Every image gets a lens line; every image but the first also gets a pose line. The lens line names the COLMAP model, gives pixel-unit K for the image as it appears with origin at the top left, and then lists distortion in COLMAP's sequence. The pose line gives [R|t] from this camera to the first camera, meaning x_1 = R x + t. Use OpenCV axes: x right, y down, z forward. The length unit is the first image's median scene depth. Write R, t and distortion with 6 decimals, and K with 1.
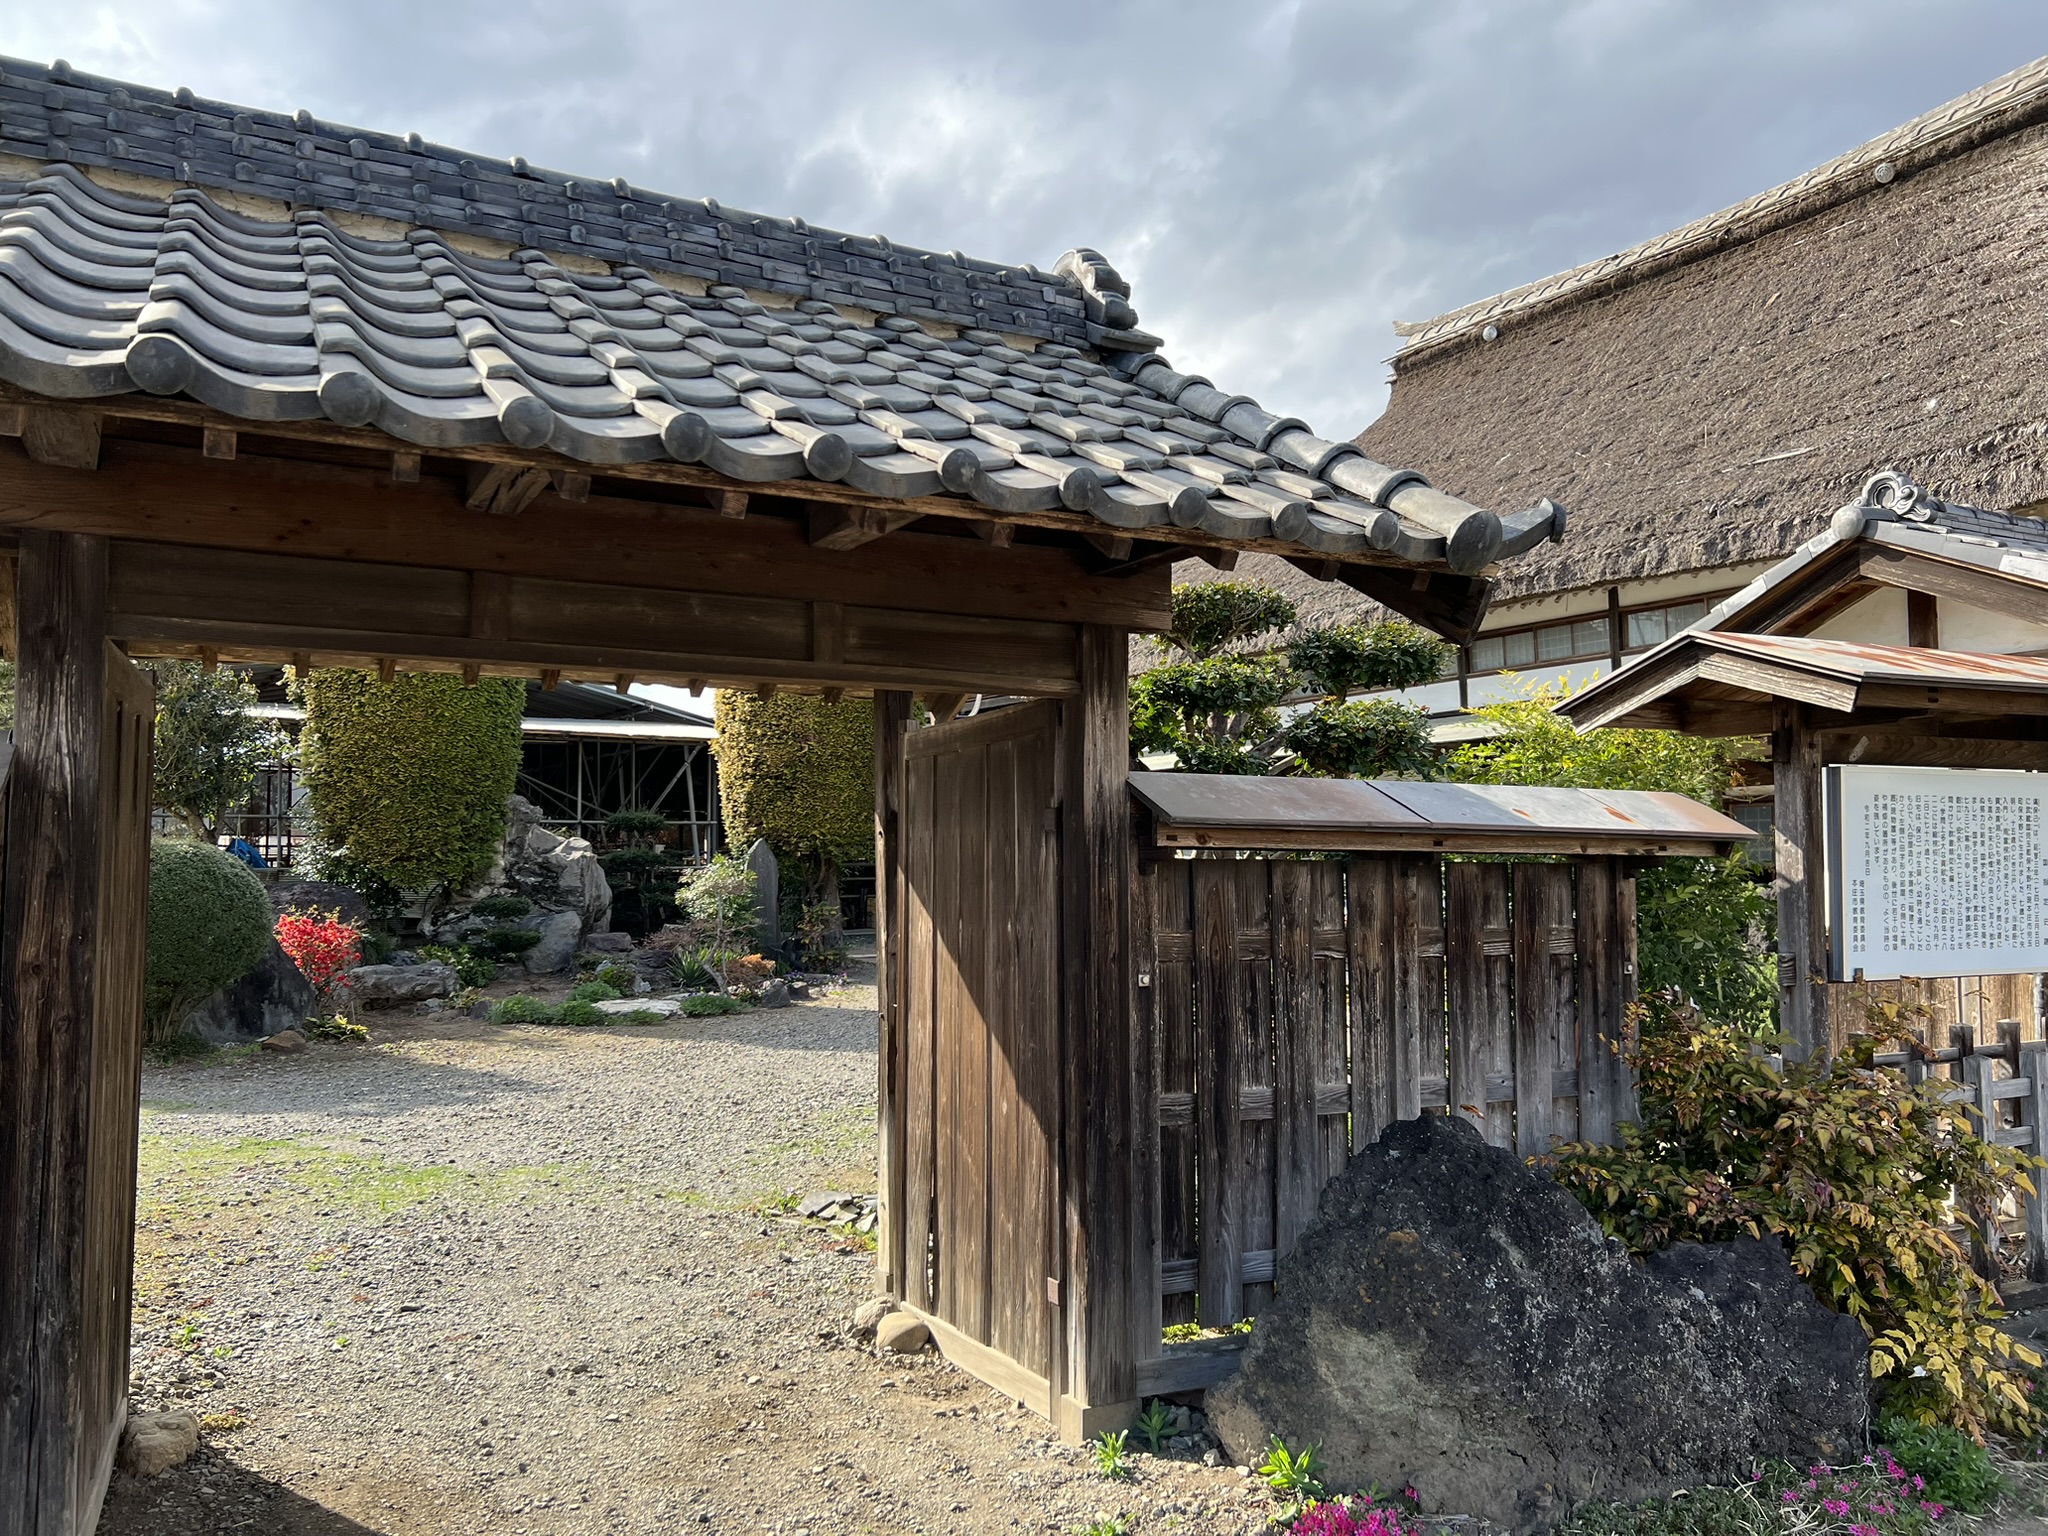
lens RADIAL K [[1525.0, 0, 1019.3], [0, 1525.0, 770.4], [0, 0, 1]] dist [0.029857, -0.041123]
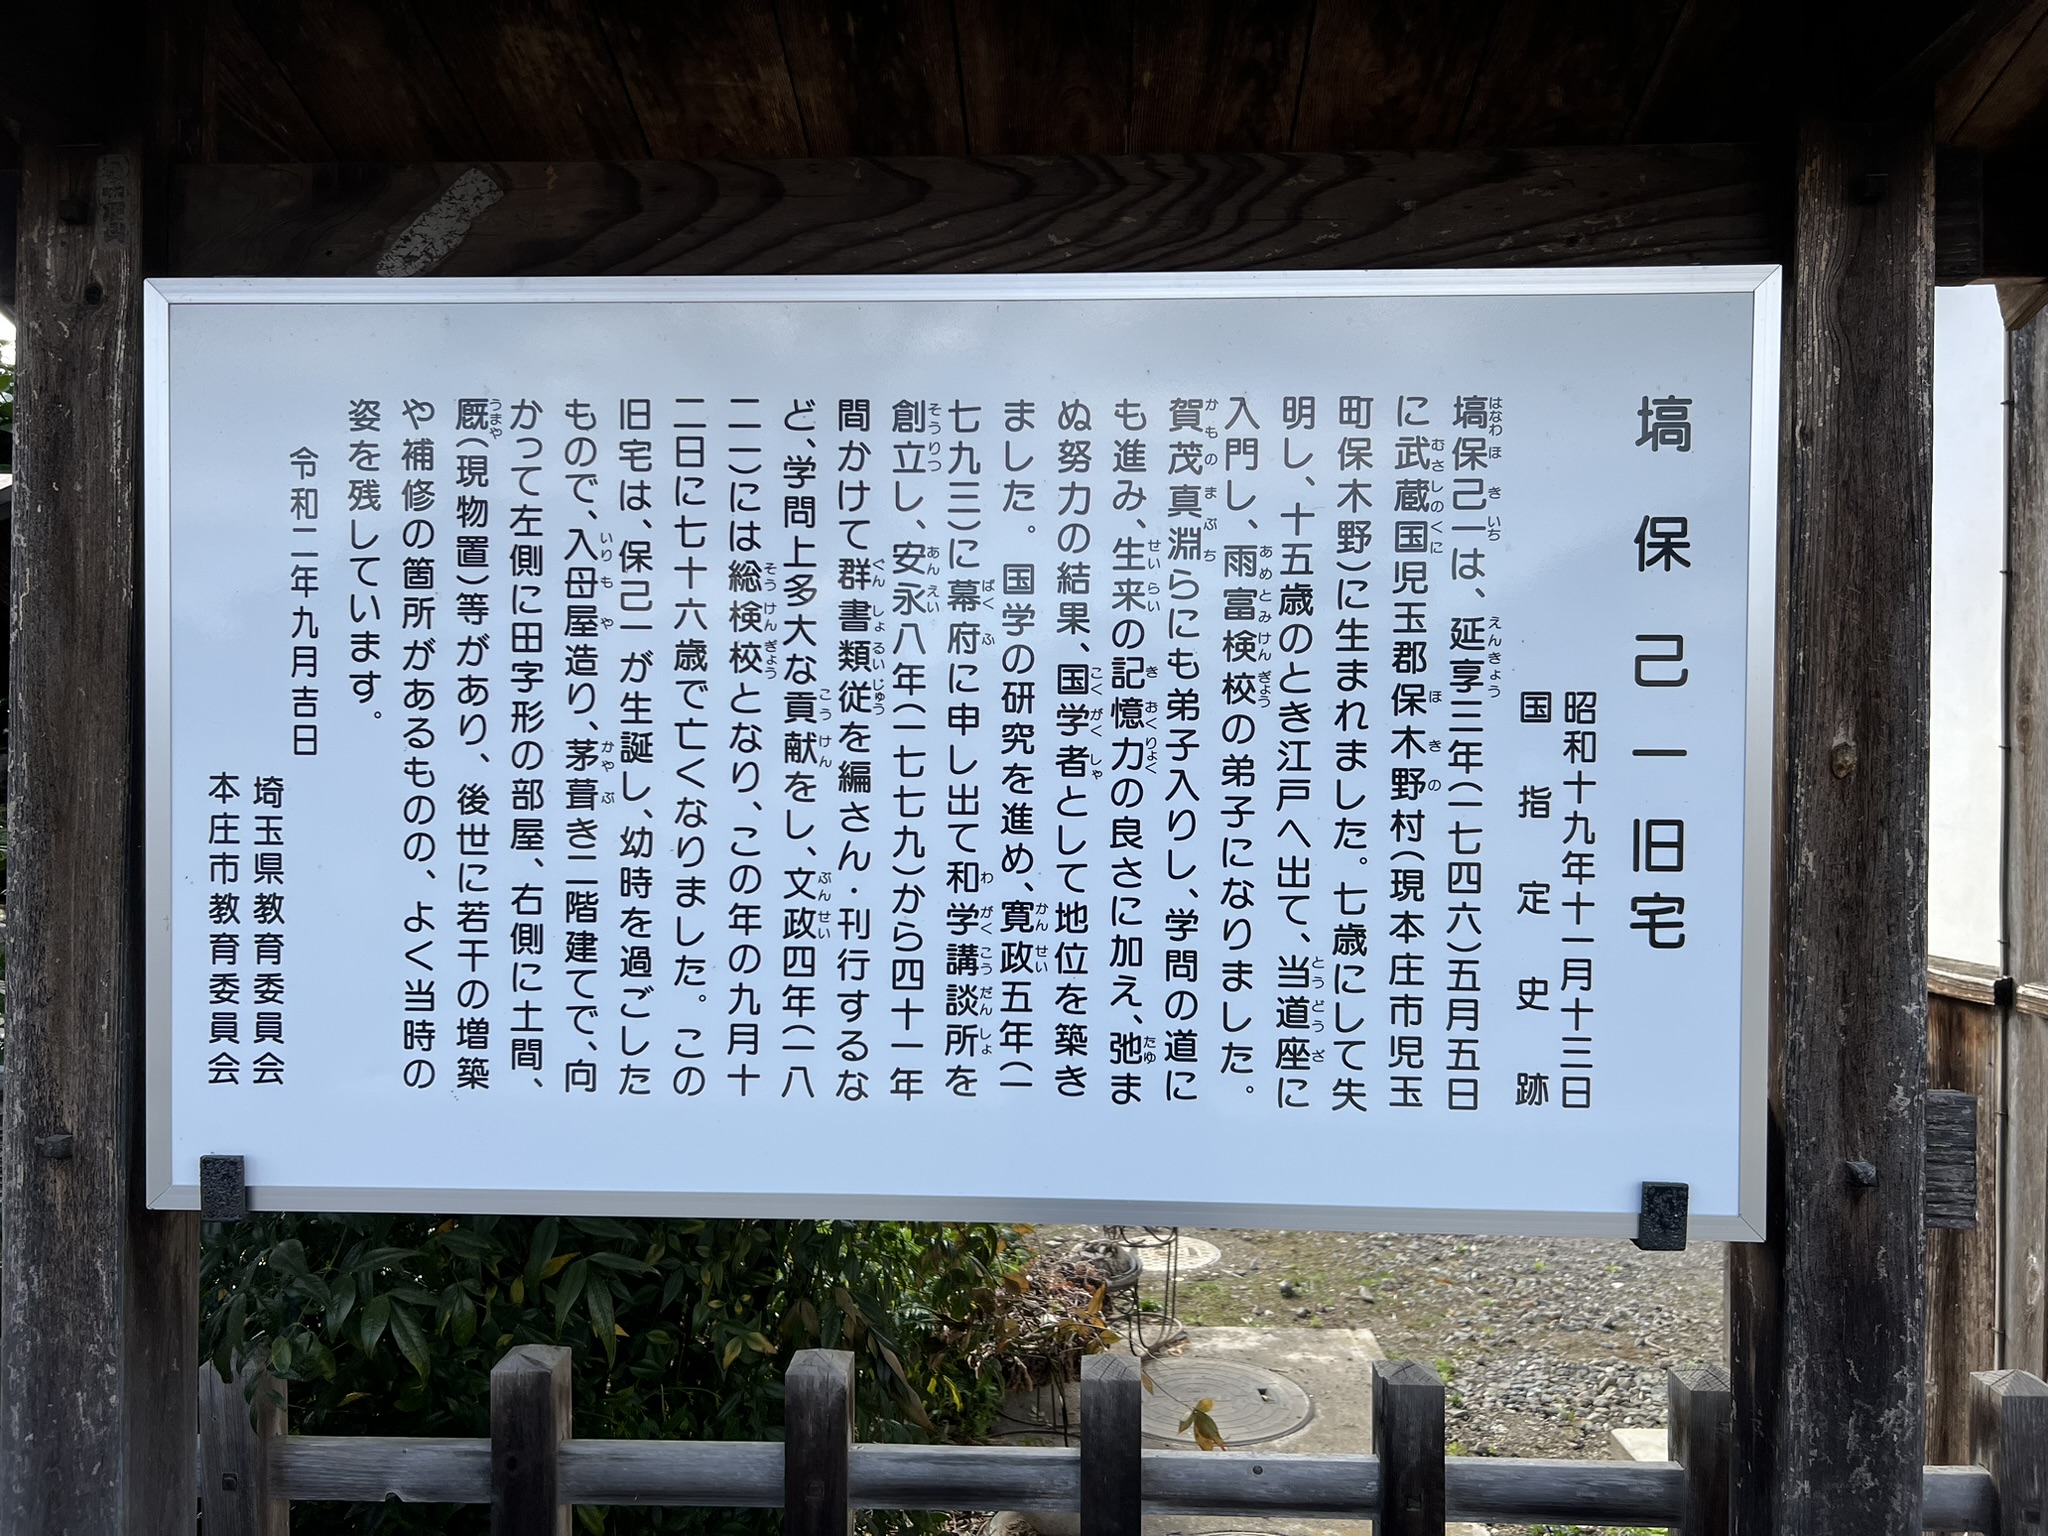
lens RADIAL K [[1525.0, 0, 1023.9], [0, 1525.0, 766.8], [0, 0, 1]] dist [0.029857, -0.041123]
pose [[0.896680, 0.005482, -0.442646, 0.743375], [0.018495, 0.998586, 0.049833, 0.060073], [0.442293, -0.052871, 0.895311, 0.833987]]
